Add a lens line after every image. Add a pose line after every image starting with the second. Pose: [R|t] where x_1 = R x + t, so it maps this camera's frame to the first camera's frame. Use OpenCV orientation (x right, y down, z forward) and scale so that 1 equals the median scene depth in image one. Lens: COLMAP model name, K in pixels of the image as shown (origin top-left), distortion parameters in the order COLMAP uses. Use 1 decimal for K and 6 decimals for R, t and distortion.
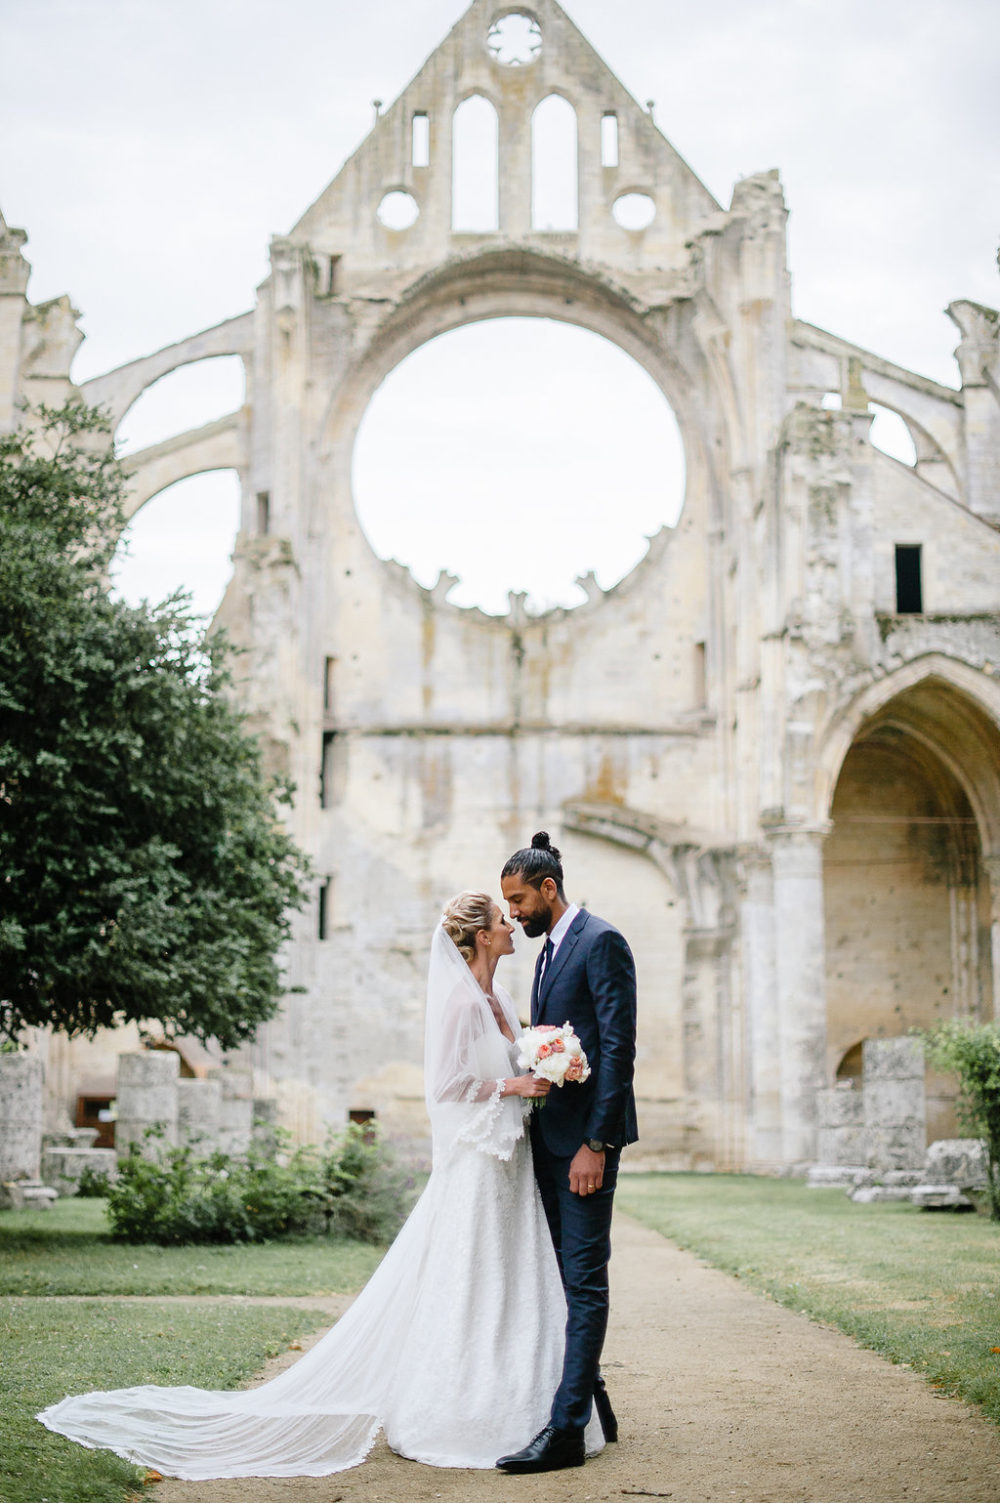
lens RADIAL K [[2179.6, 0, 499.5], [0, 2179.6, 748.2], [0, 0, 1]] dist [-0.119687, 0.042493]
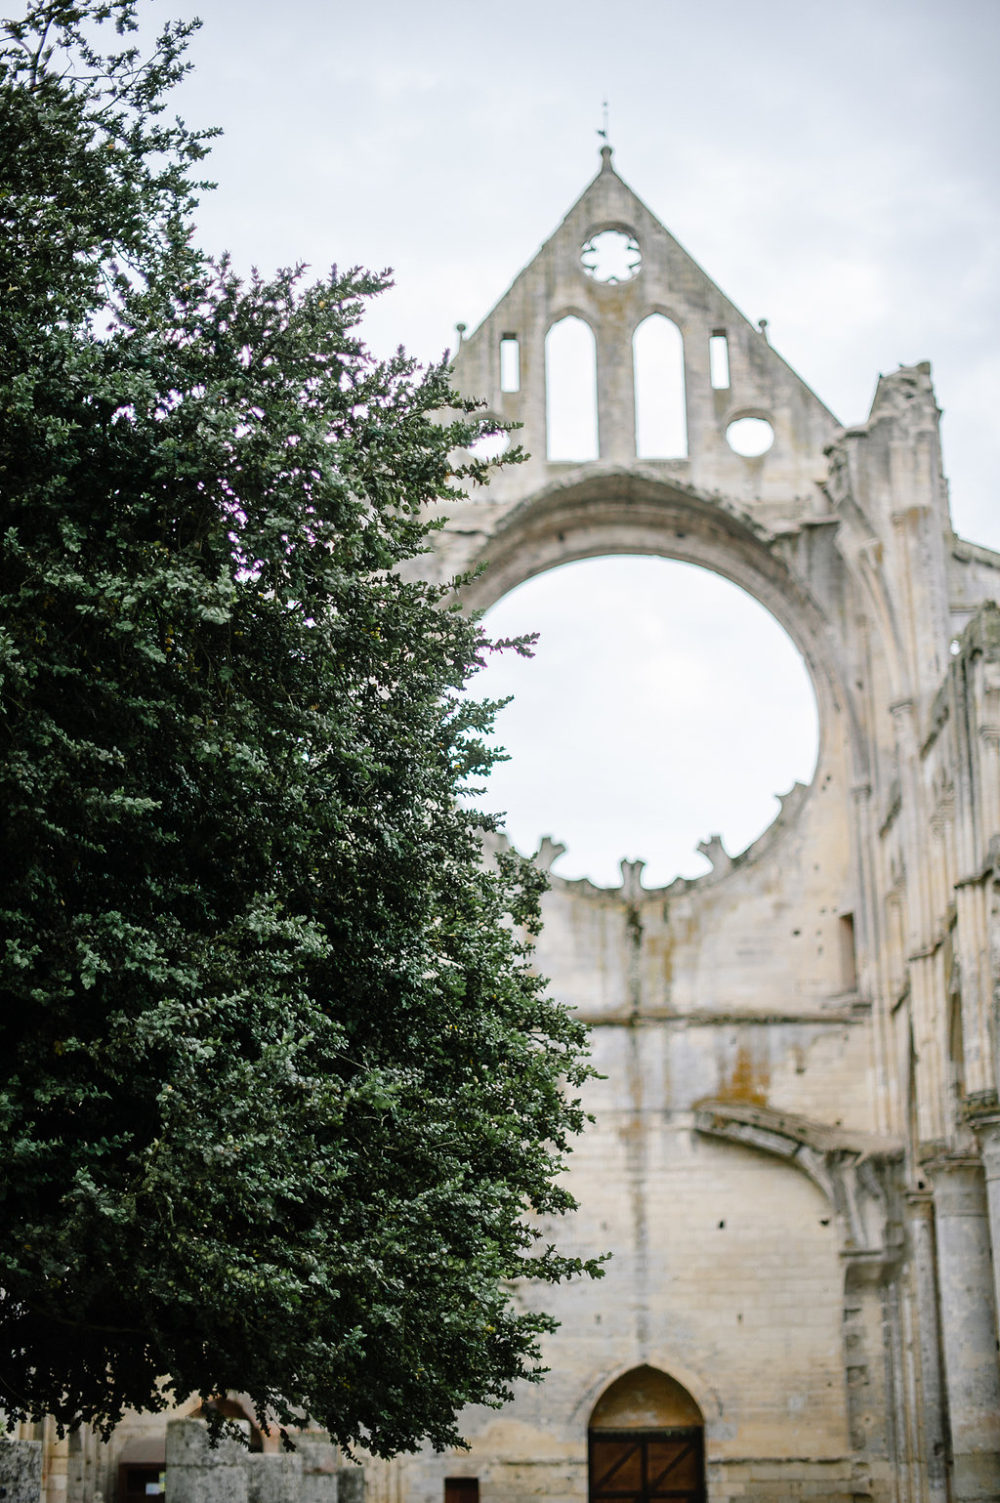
lens RADIAL K [[2179.6, 0, 499.5], [0, 2179.6, 748.2], [0, 0, 1]] dist [-0.119687, 0.042493]
pose [[0.999595, -0.016225, -0.023380, -0.023805], [0.012467, 0.988188, -0.152740, 0.015786], [0.025582, 0.152387, 0.987990, 0.137591]]
